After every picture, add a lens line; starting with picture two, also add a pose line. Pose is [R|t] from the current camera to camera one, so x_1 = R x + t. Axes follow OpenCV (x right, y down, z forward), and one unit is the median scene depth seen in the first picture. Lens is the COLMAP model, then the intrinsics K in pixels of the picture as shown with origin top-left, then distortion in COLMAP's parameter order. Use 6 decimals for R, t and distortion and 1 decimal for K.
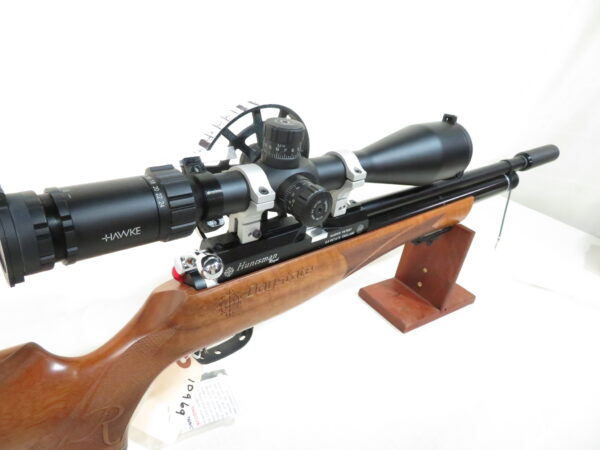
lens RADIAL K [[433.4, 0, 300.0], [0, 433.4, 225.0], [0, 0, 1]] dist [-0.010119, -0.002873]
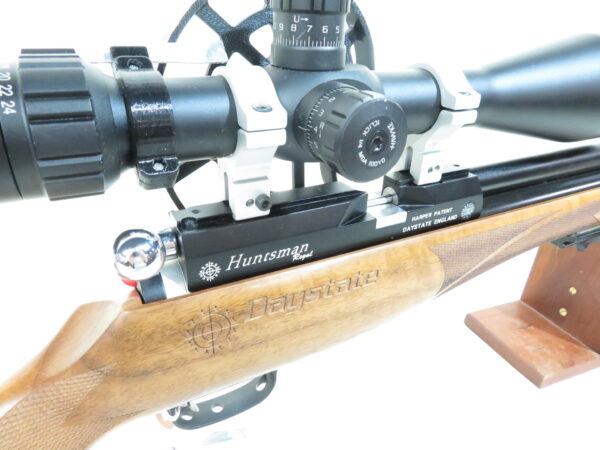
lens RADIAL K [[433.4, 0, 300.0], [0, 433.4, 225.0], [0, 0, 1]] dist [-0.010119, -0.002873]
pose [[0.974049, 0.008139, -0.226190, 0.058590], [-0.017219, 0.999122, -0.038201, 0.060923], [0.225681, 0.041104, 0.973334, 0.440391]]
